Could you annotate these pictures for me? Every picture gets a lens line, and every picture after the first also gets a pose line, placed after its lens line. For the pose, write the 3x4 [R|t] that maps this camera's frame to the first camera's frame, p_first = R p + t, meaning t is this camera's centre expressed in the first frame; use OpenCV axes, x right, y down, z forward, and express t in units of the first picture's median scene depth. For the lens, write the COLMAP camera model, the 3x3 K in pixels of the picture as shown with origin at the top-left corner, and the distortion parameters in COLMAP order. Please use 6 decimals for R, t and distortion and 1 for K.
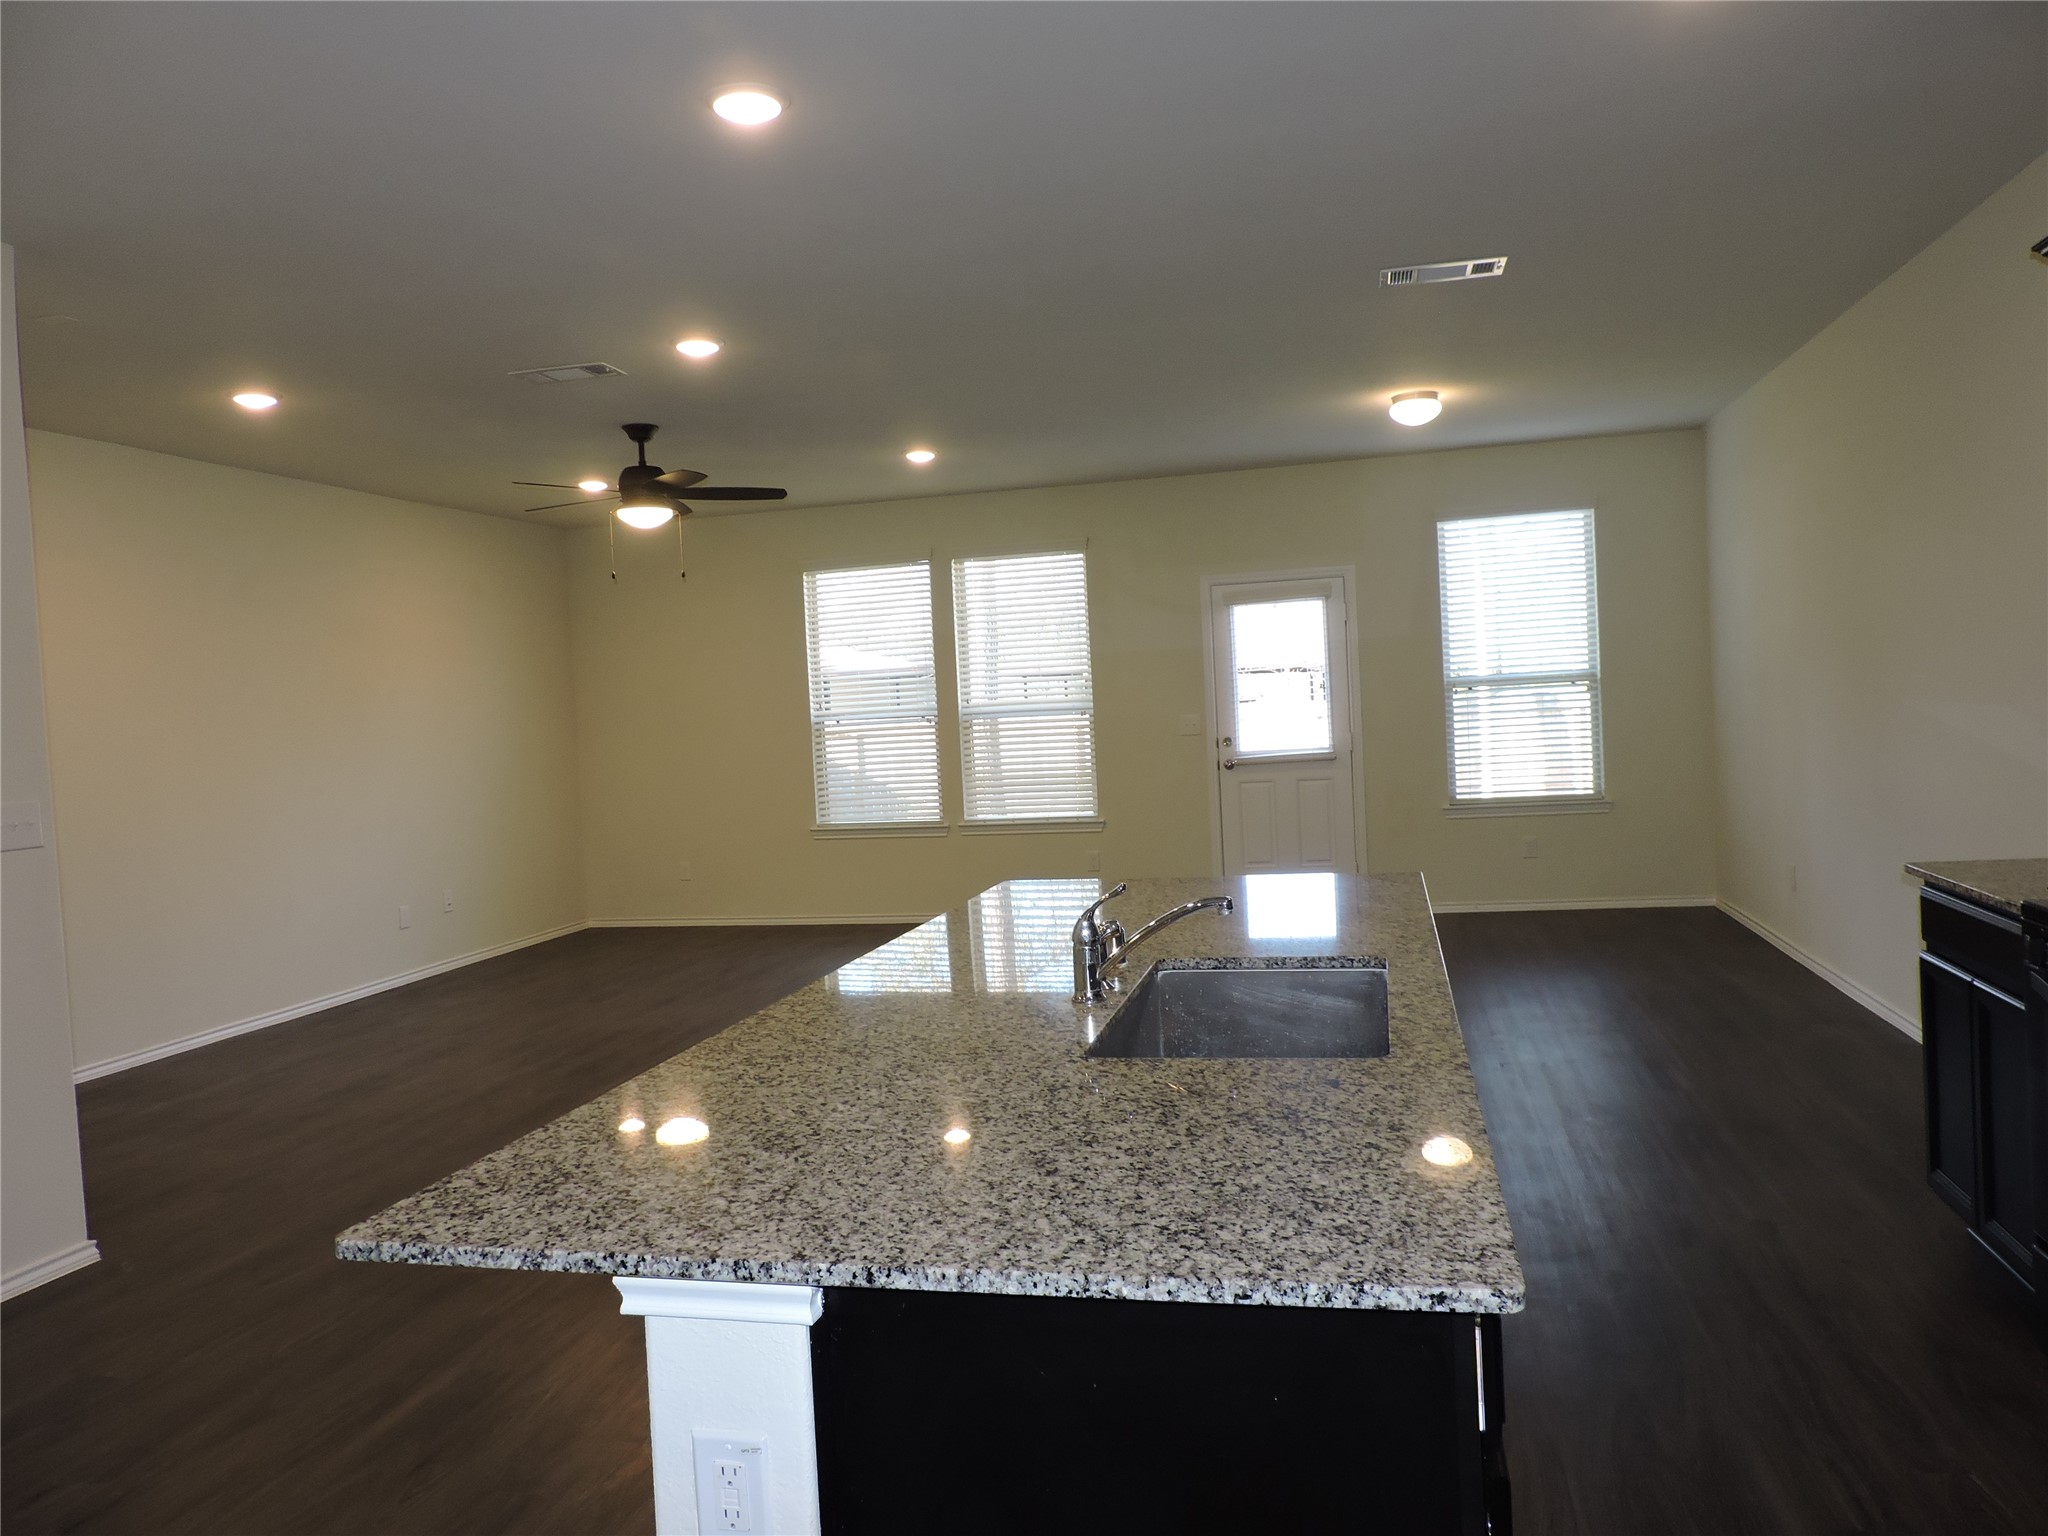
lens RADIAL K [[1446.8, 0, 1031.6], [0, 1446.8, 770.3], [0, 0, 1]] dist [-0.034615, 0.008254]
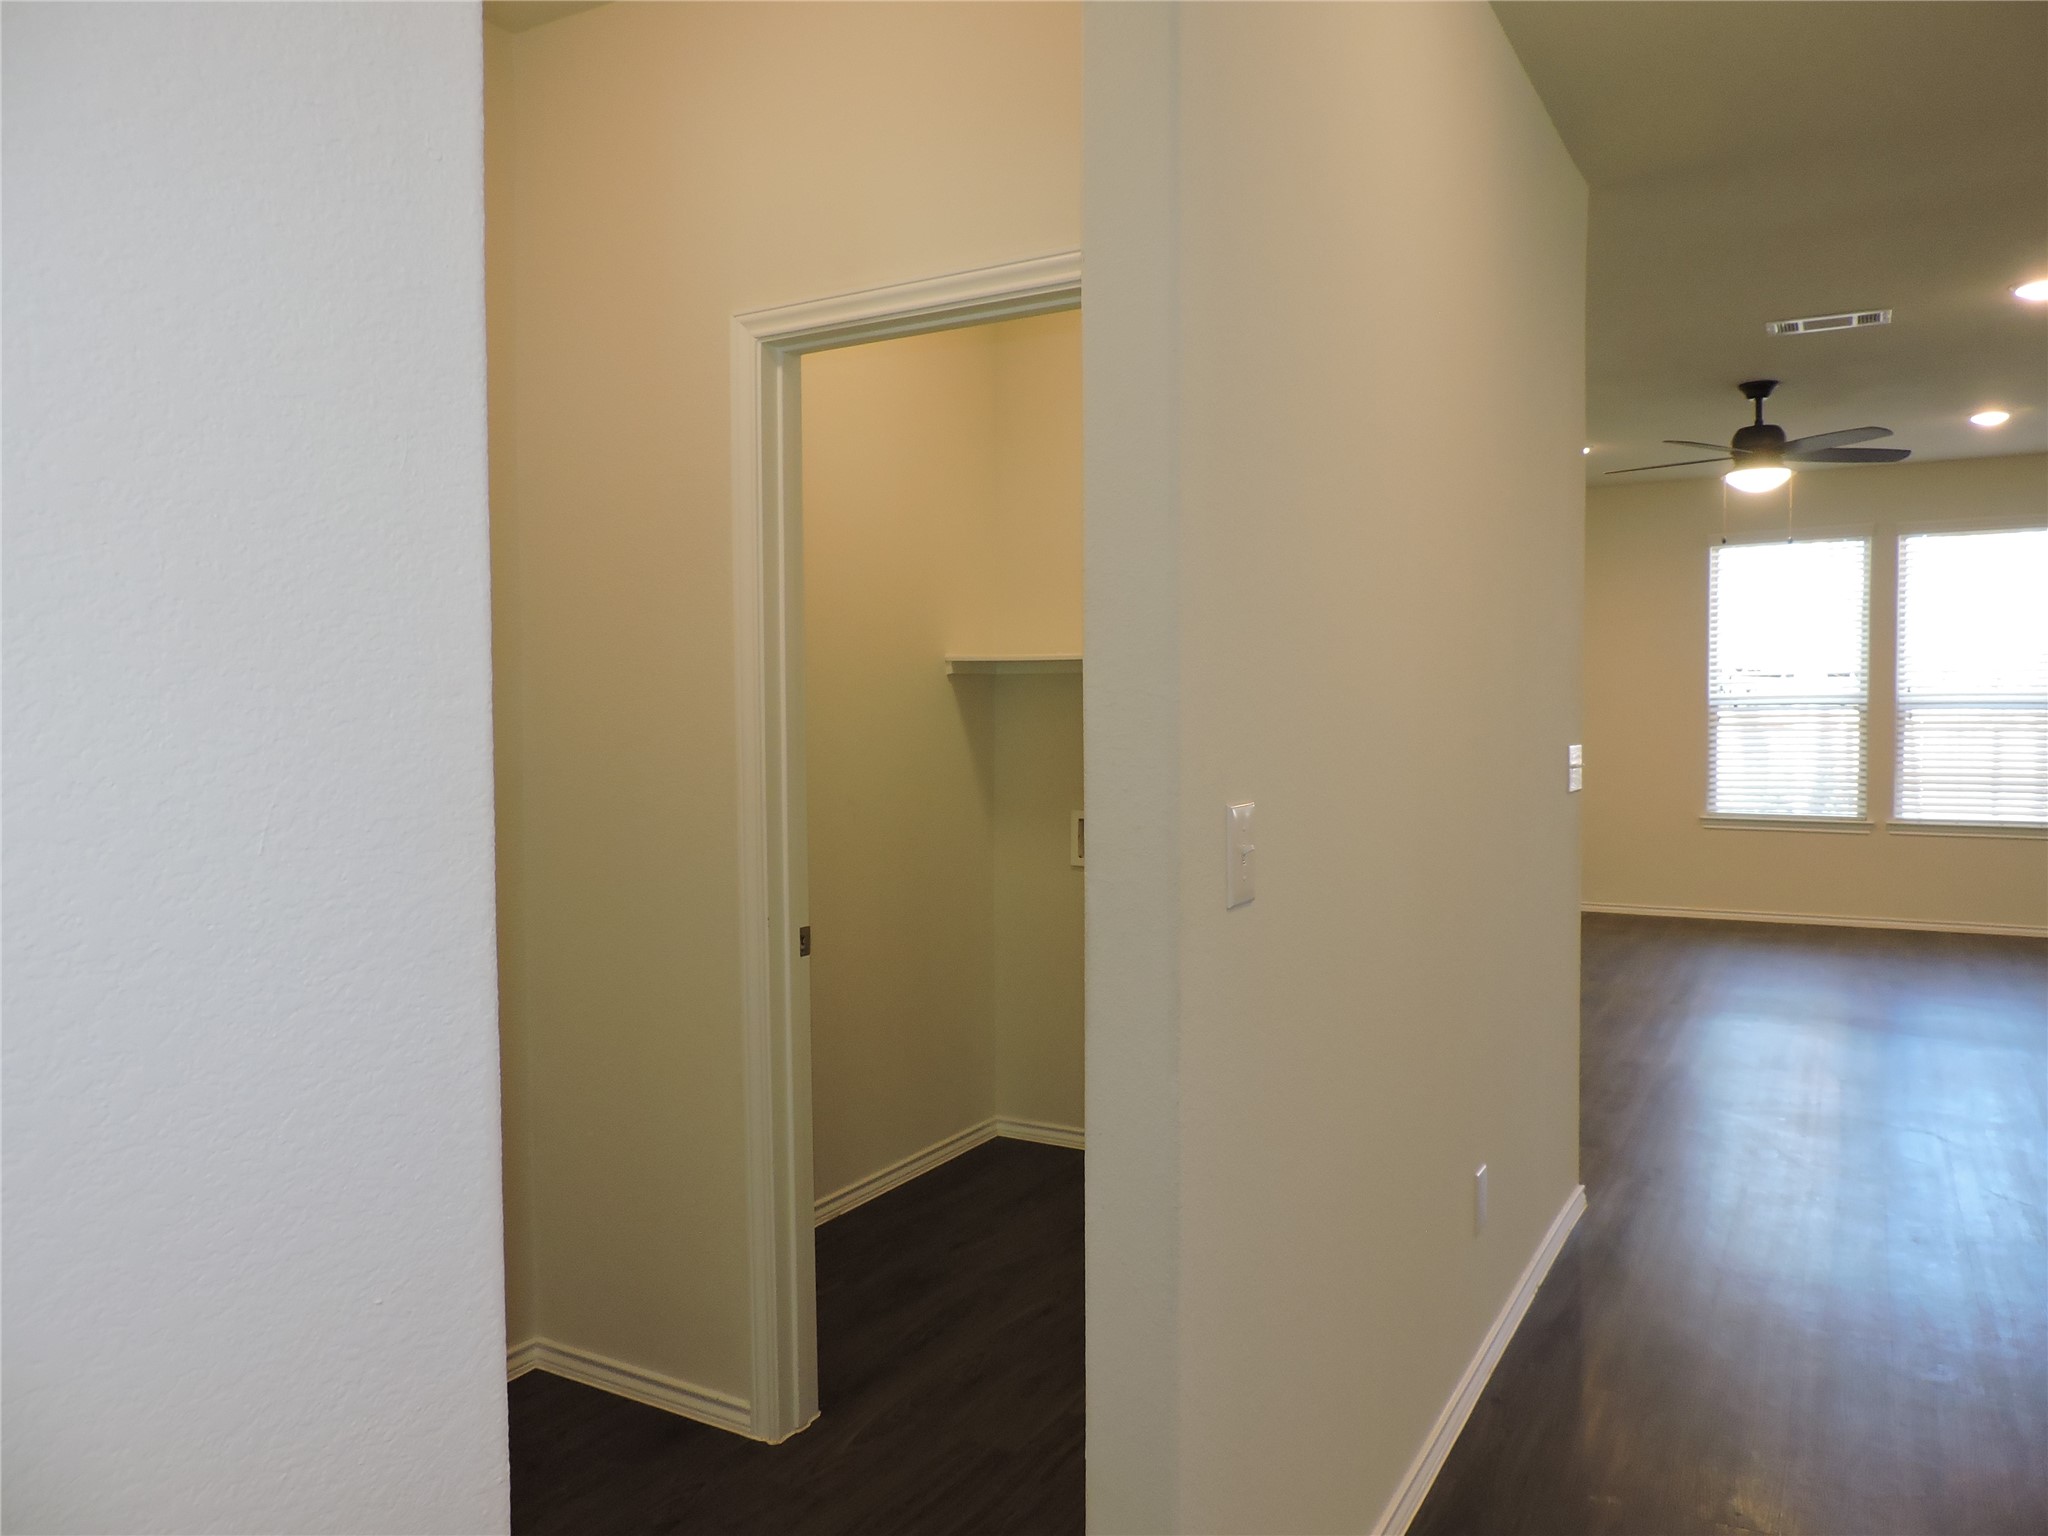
lens RADIAL K [[1446.8, 0, 1031.6], [0, 1446.8, 770.3], [0, 0, 1]] dist [-0.034615, 0.008254]
pose [[0.954832, 0.056804, -0.291667, -0.307104], [-0.054681, 0.998385, 0.015430, 0.019953], [0.292072, 0.001215, 0.956396, -0.030140]]
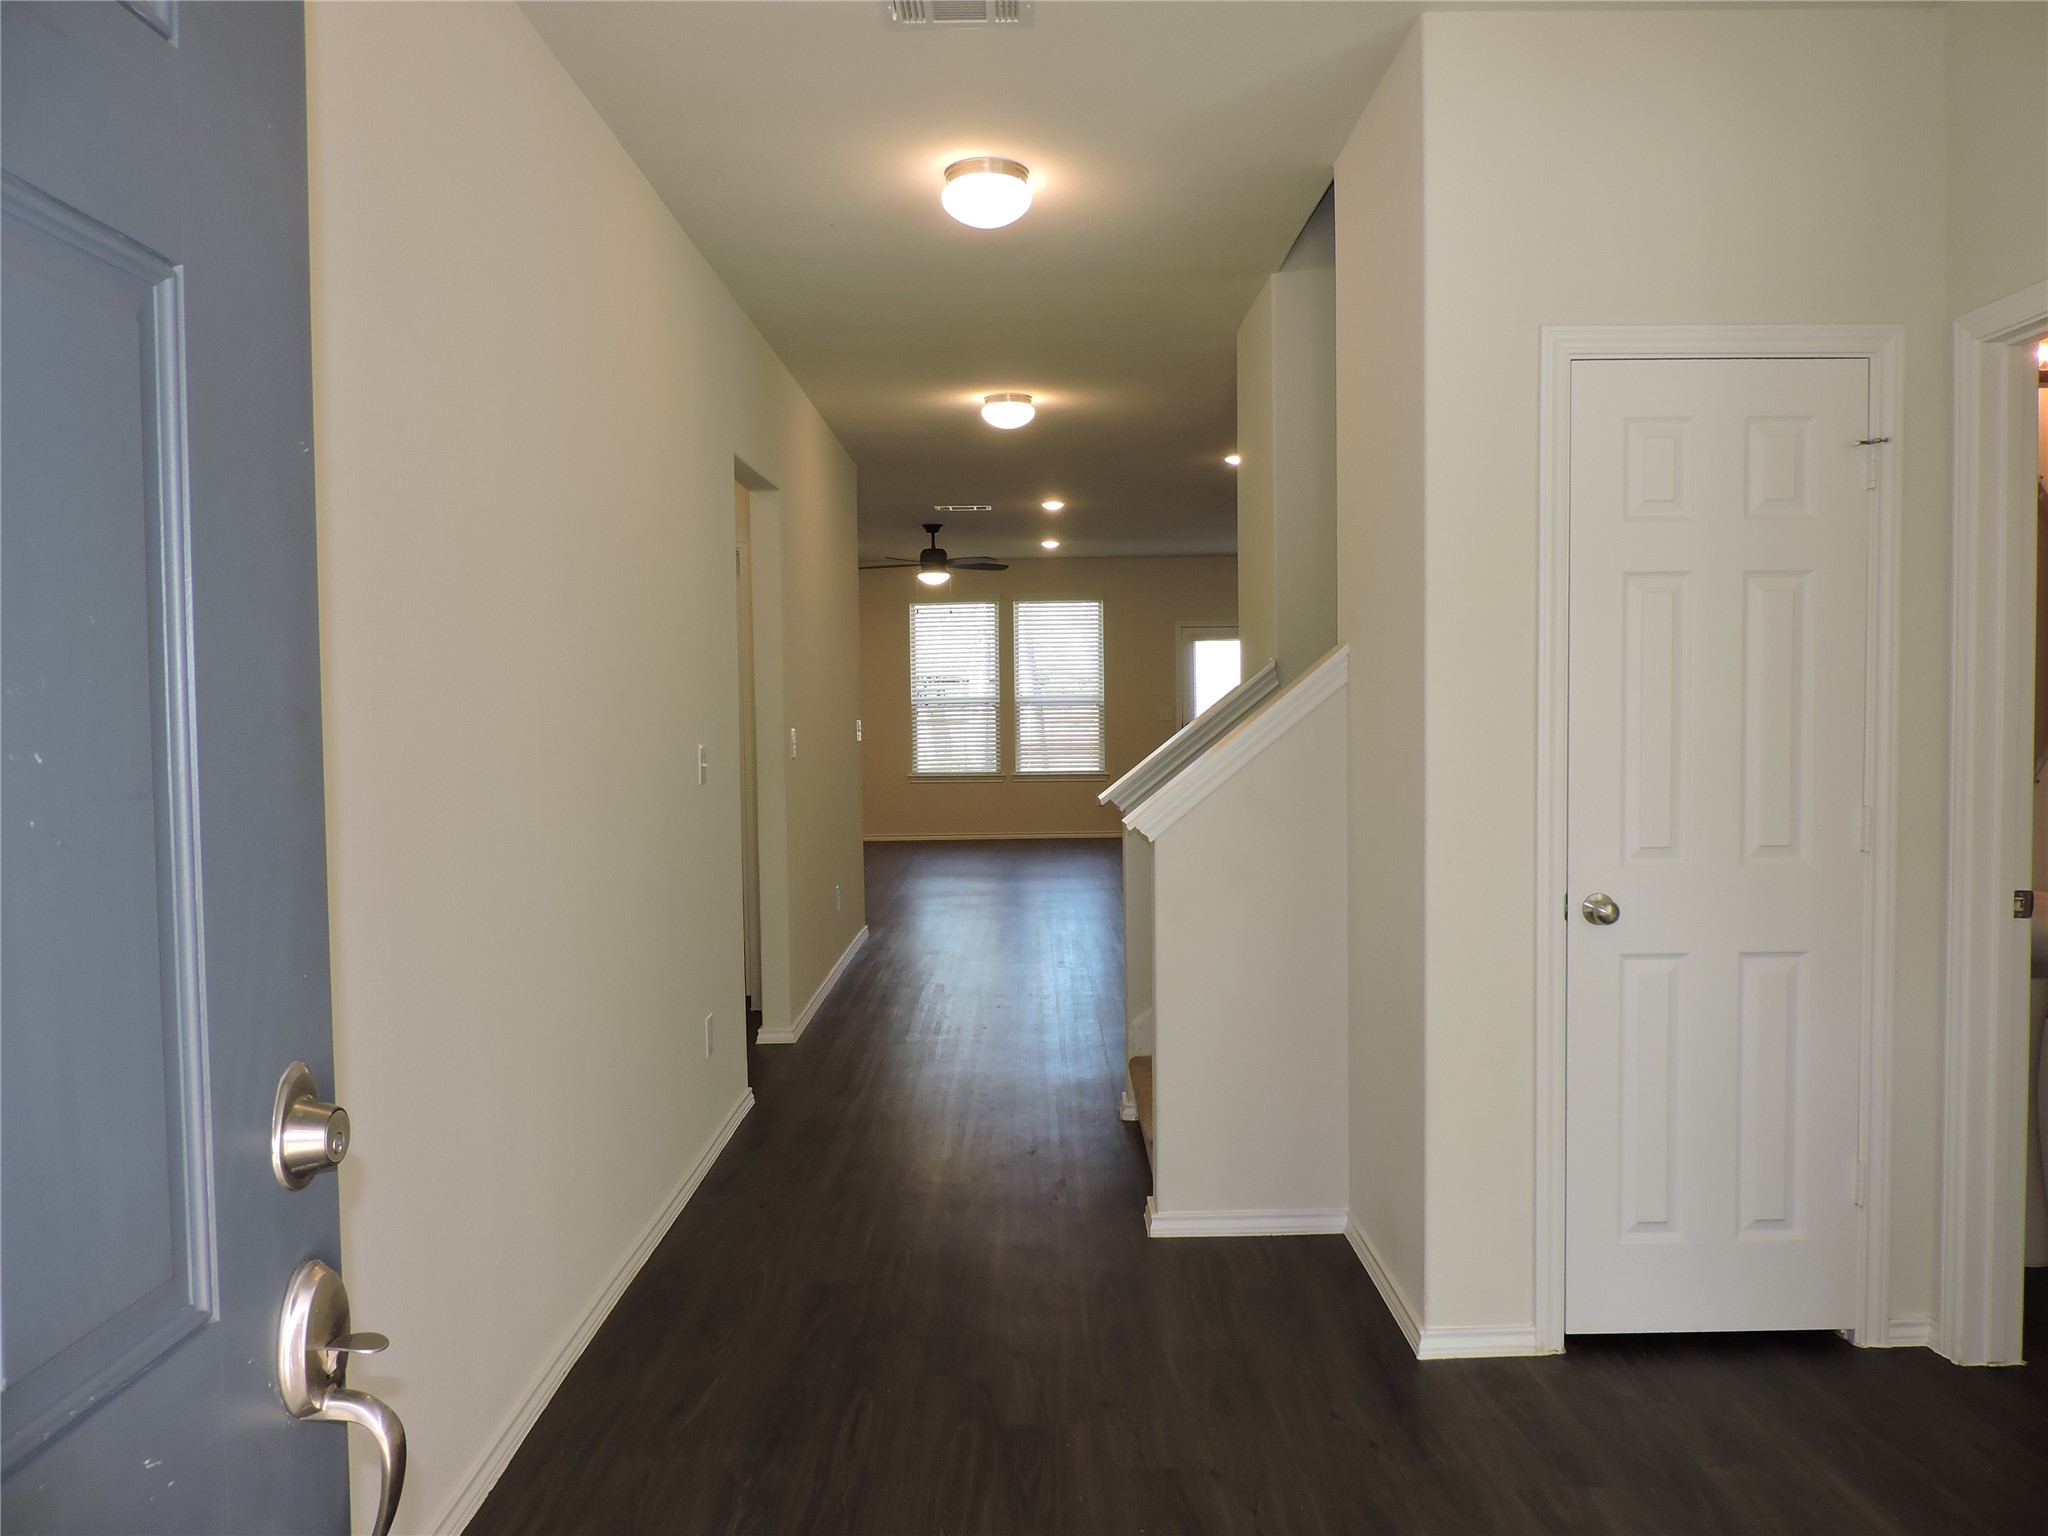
lens RADIAL K [[1446.8, 0, 1031.6], [0, 1446.8, 770.3], [0, 0, 1]] dist [-0.034615, 0.008254]
pose [[0.973857, 0.028206, 0.225404, -0.375546], [-0.026488, 0.999592, -0.010640, 0.048652], [-0.225613, 0.004392, 0.974207, -0.493986]]
